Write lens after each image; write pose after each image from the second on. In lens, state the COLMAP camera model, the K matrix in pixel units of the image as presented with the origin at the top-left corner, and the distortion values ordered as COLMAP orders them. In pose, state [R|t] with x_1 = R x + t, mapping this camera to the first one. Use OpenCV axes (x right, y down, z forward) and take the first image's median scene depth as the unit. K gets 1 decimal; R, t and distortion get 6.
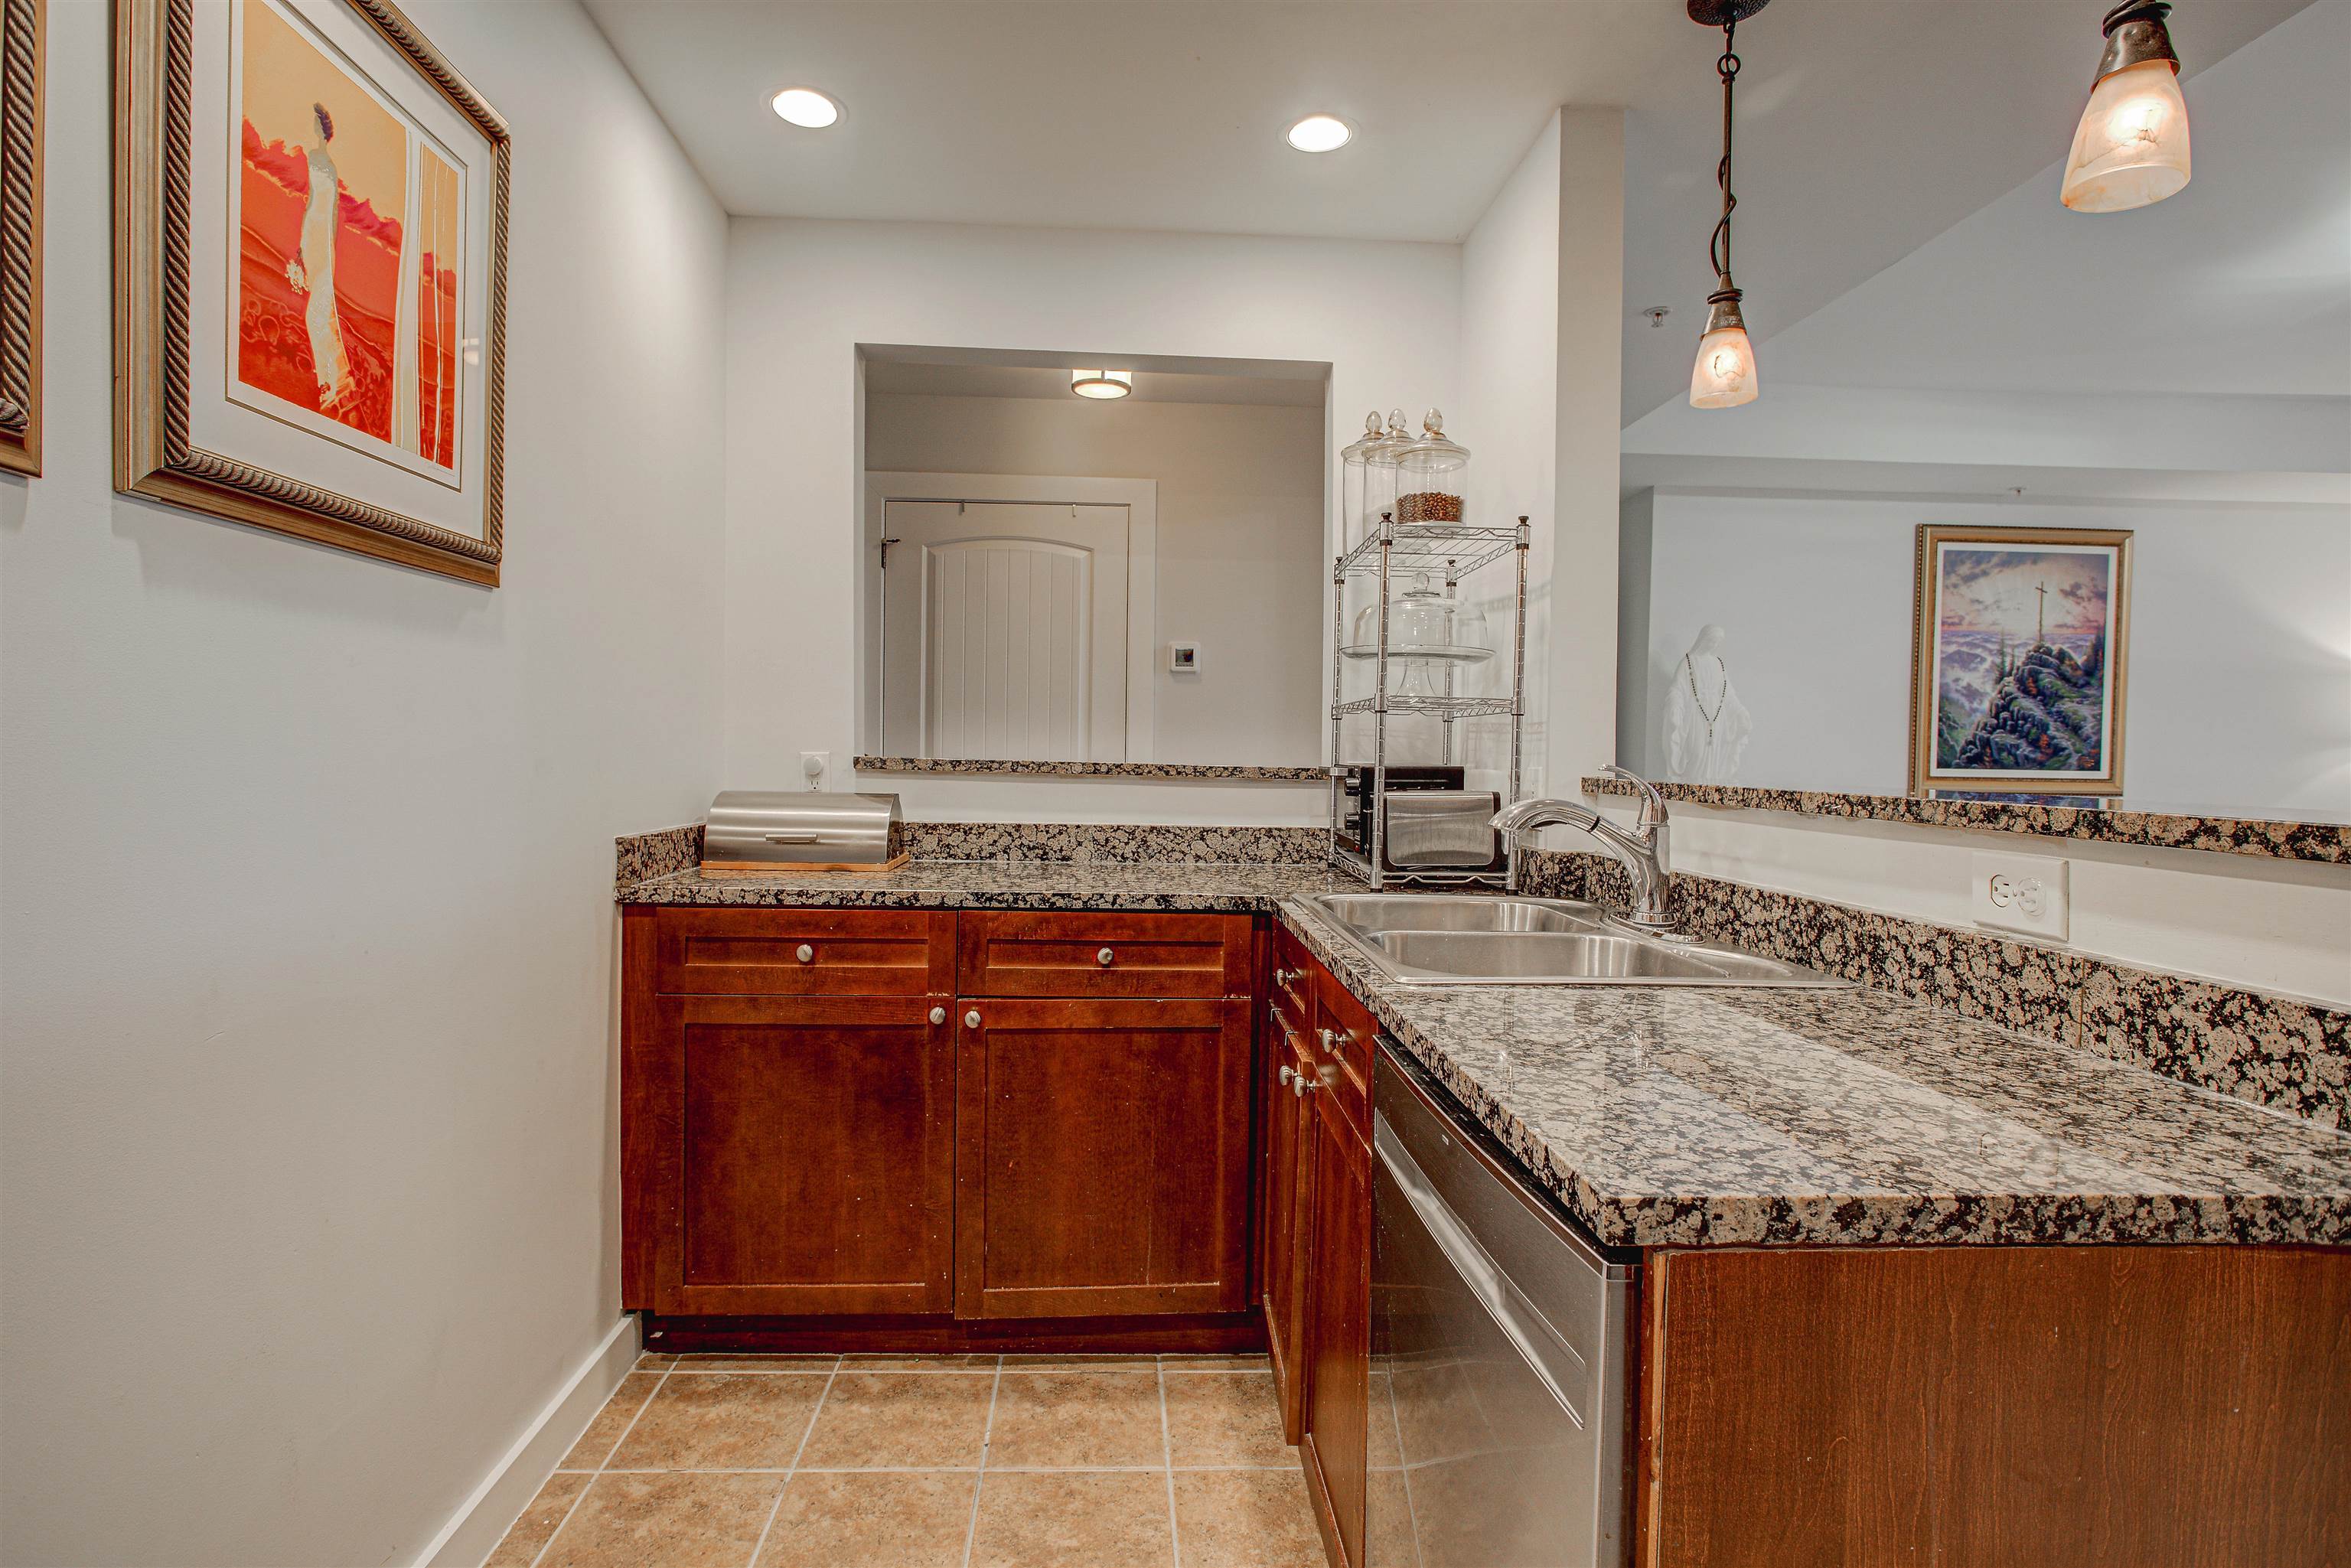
lens RADIAL K [[1193.1, 0, 1171.7], [0, 1193.1, 774.7], [0, 0, 1]] dist [-0.012968, 0.007851]
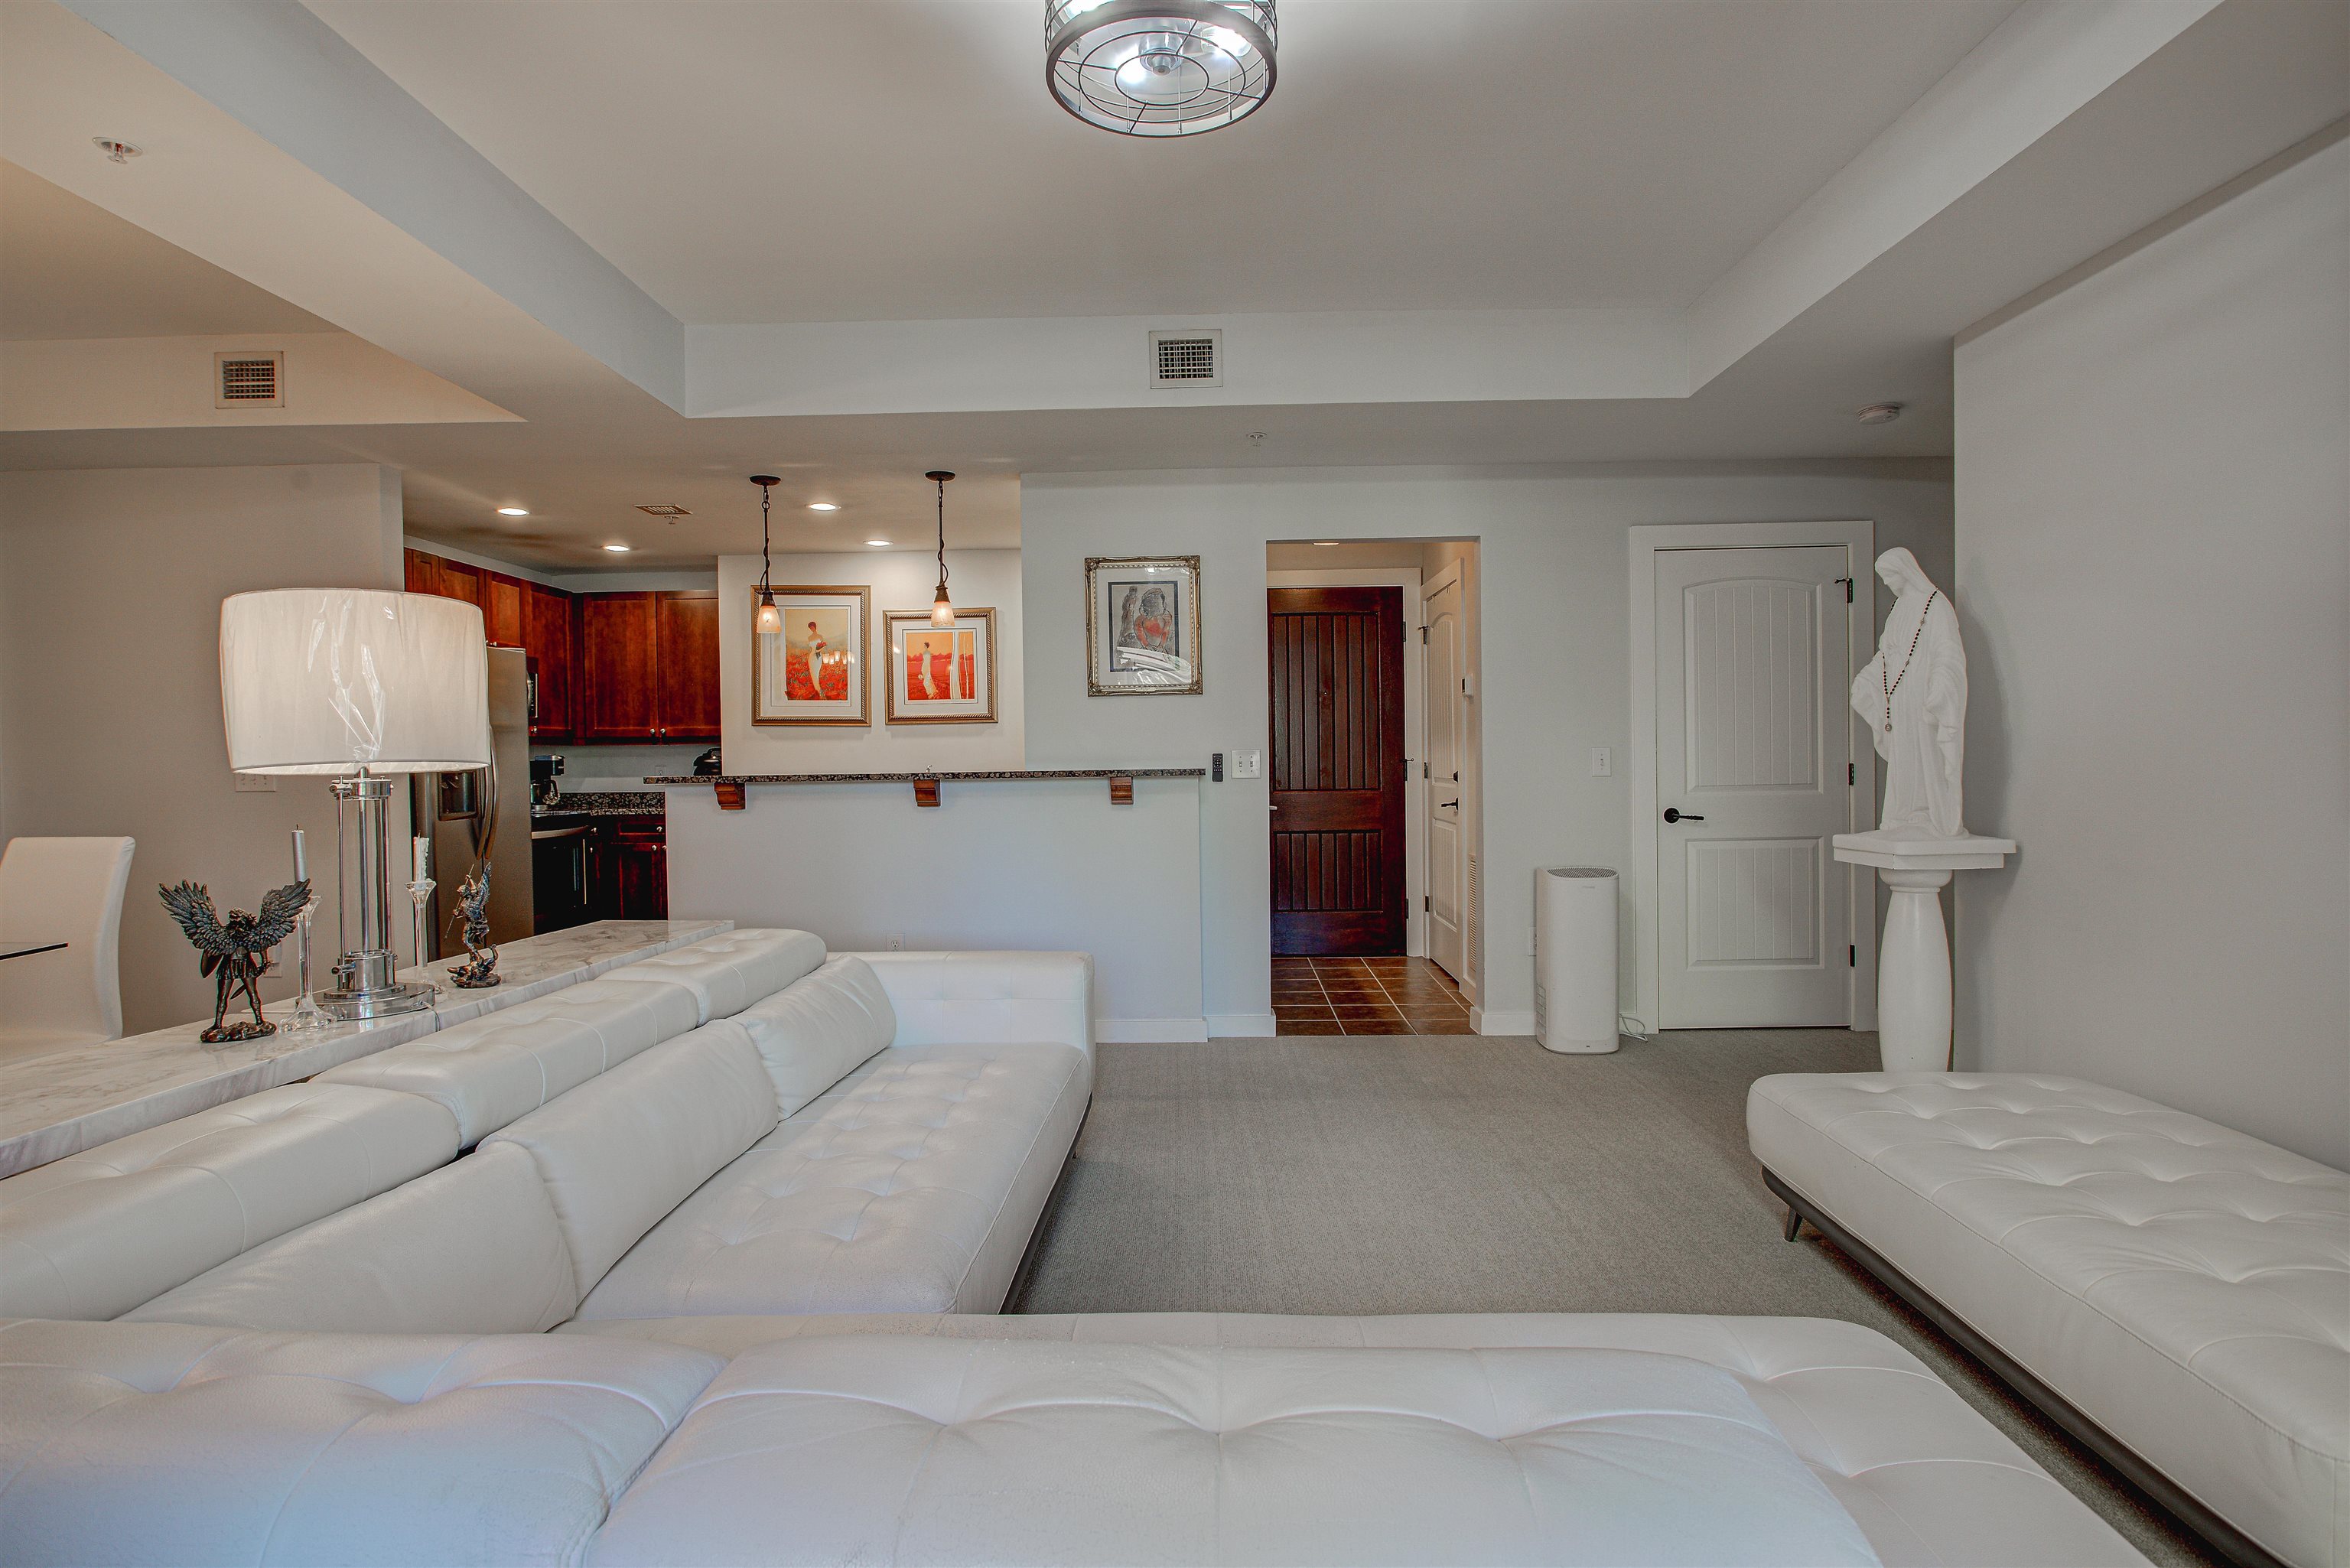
lens RADIAL K [[1192.6, 0, 1163.9], [0, 1192.6, 791.8], [0, 0, 1]] dist [-0.012968, 0.007851]
pose [[-0.085107, 0.015408, -0.996253, 1.082590], [-0.007485, 0.999842, 0.016103, 0.002110], [0.996344, 0.008827, -0.084978, 0.606357]]
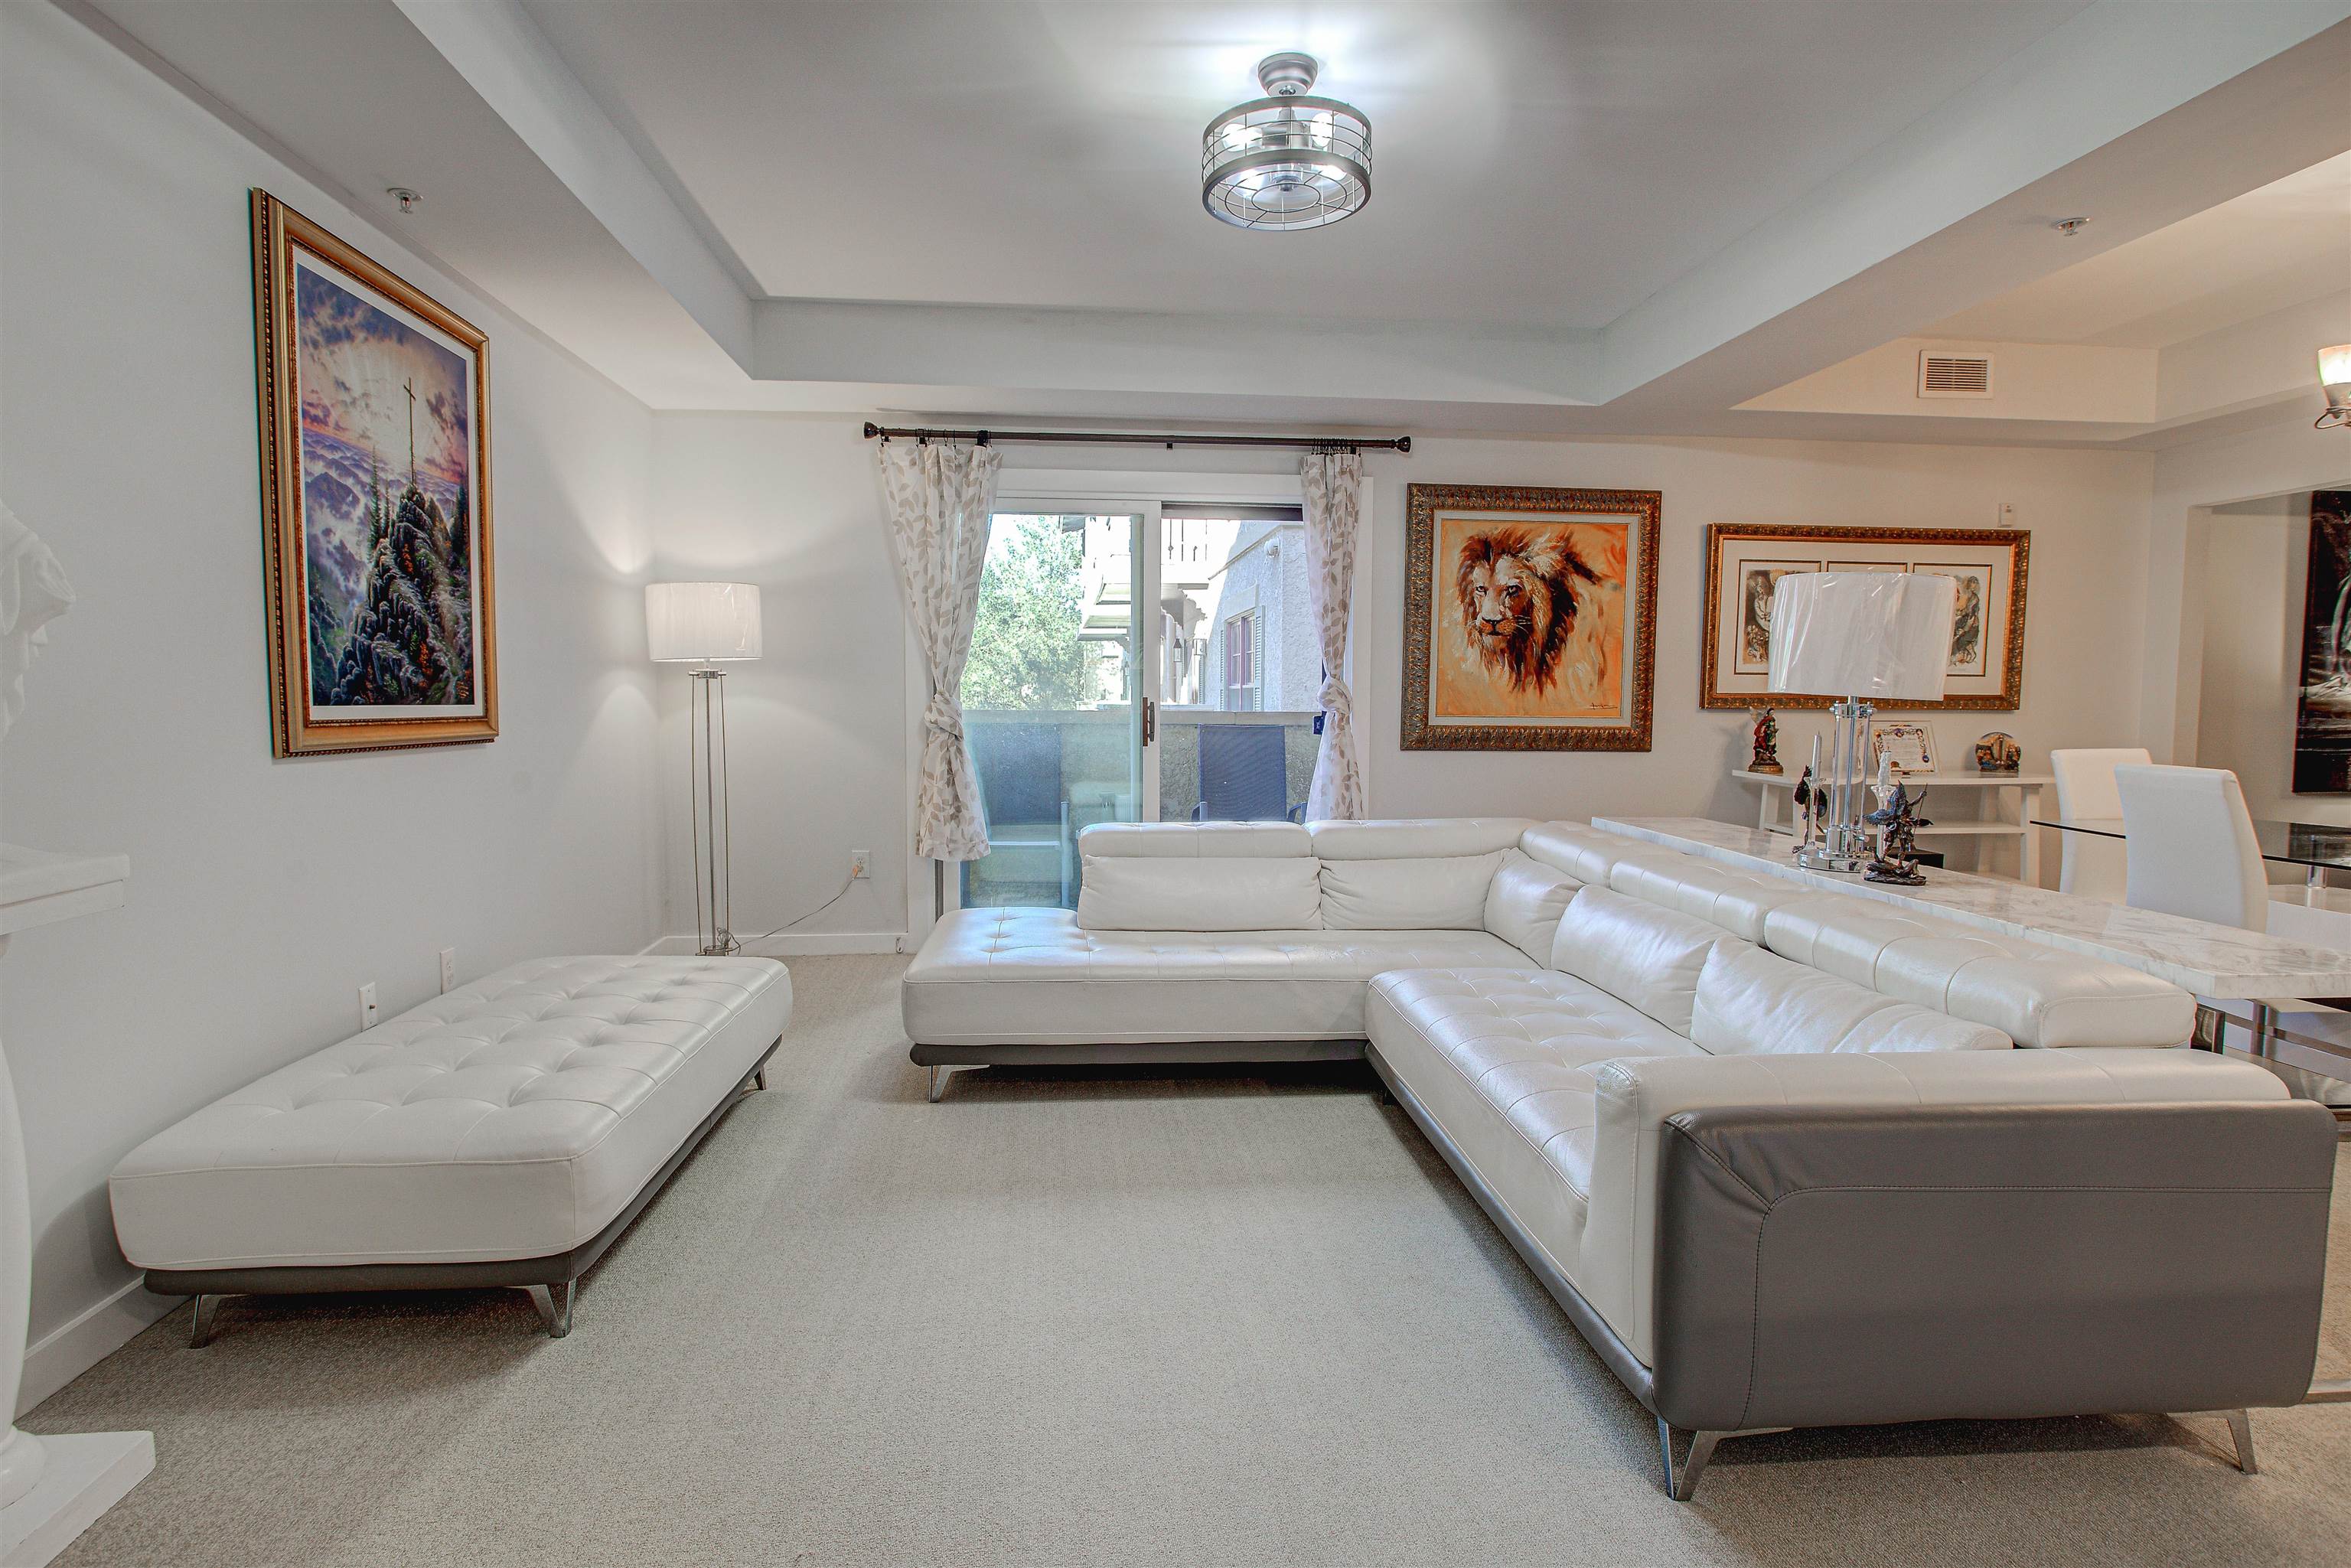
lens RADIAL K [[1193.1, 0, 1150.8], [0, 1193.1, 788.6], [0, 0, 1]] dist [-0.012968, 0.007851]
pose [[-0.037847, -0.091308, 0.995103, 0.123983], [0.015696, 0.995640, 0.091954, -0.010714], [-0.999160, 0.019100, -0.036249, 0.663530]]
